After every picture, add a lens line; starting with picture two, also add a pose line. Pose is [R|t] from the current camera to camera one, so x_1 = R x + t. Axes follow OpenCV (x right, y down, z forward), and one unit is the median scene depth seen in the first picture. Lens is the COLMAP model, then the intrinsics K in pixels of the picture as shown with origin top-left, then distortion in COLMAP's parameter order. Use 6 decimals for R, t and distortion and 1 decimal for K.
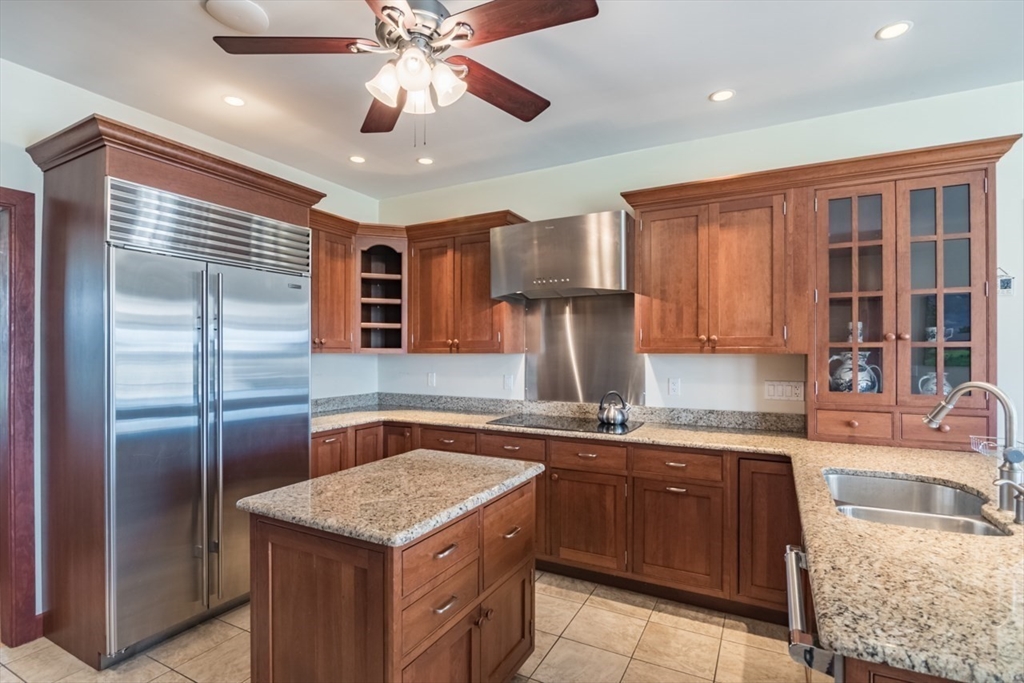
lens RADIAL K [[496.3, 0, 503.2], [0, 496.3, 349.6], [0, 0, 1]] dist [-0.011286, -0.004739]
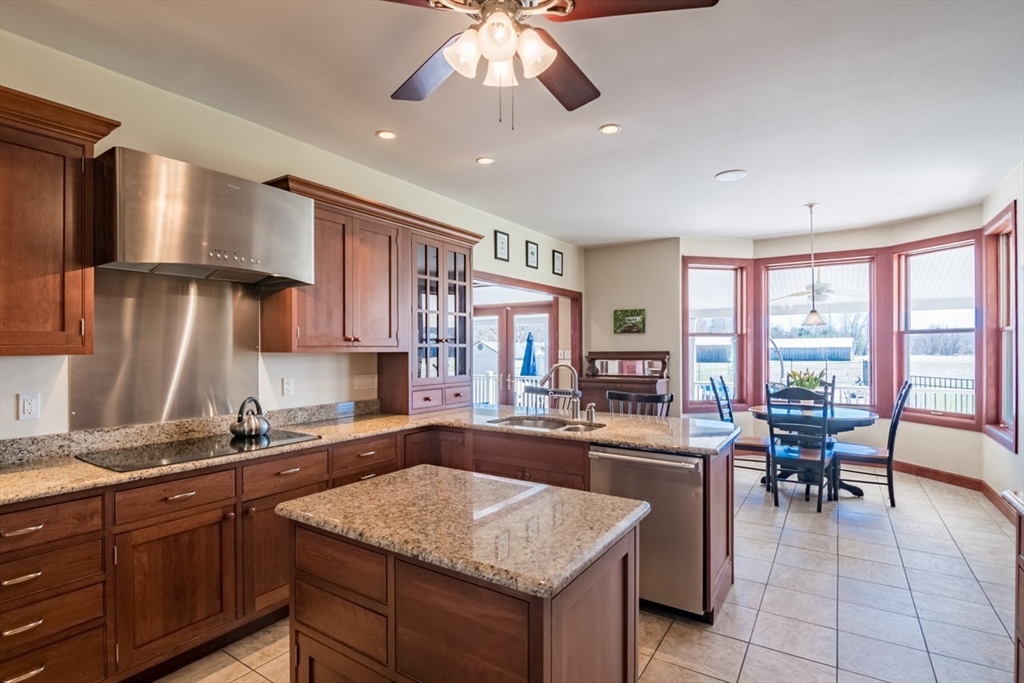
lens RADIAL K [[496.3, 0, 507.2], [0, 496.3, 345.1], [0, 0, 1]] dist [-0.011286, -0.004739]
pose [[0.094427, 0.005452, 0.995517, -0.653670], [-0.001805, 0.999984, -0.005305, -0.002265], [-0.995530, -0.001296, 0.094435, 0.544073]]
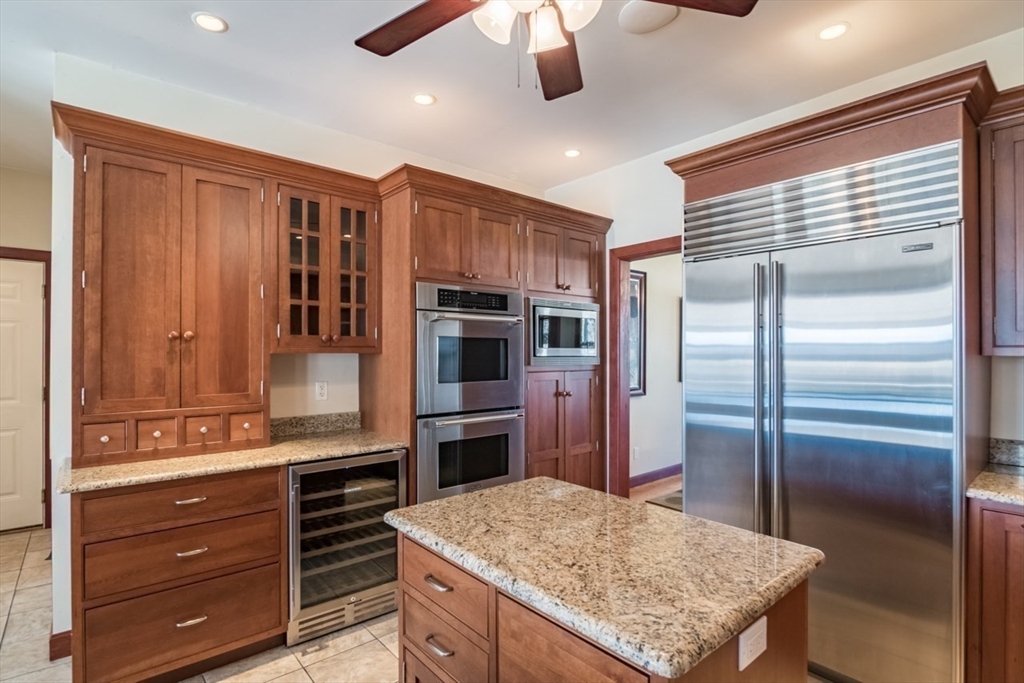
lens RADIAL K [[496.3, 0, 516.4], [0, 496.3, 342.2], [0, 0, 1]] dist [-0.011286, -0.004739]
pose [[-0.350873, -0.007929, -0.936390, 0.342387], [0.007486, 0.999908, -0.011272, -0.003390], [0.936393, -0.010965, -0.350781, 0.751837]]
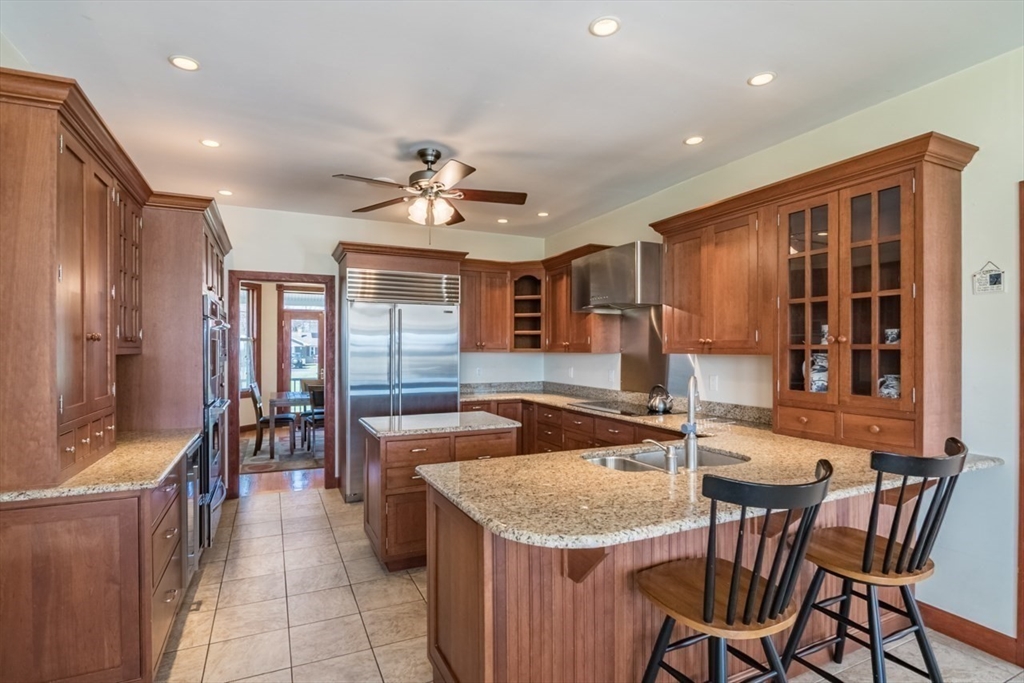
lens RADIAL K [[496.3, 0, 507.0], [0, 496.3, 348.0], [0, 0, 1]] dist [-0.011286, -0.004739]
pose [[0.806206, 0.000154, -0.591635, 0.719166], [0.000162, 1.000000, 0.000482, -0.007002], [0.591635, -0.000484, 0.806206, -0.224311]]
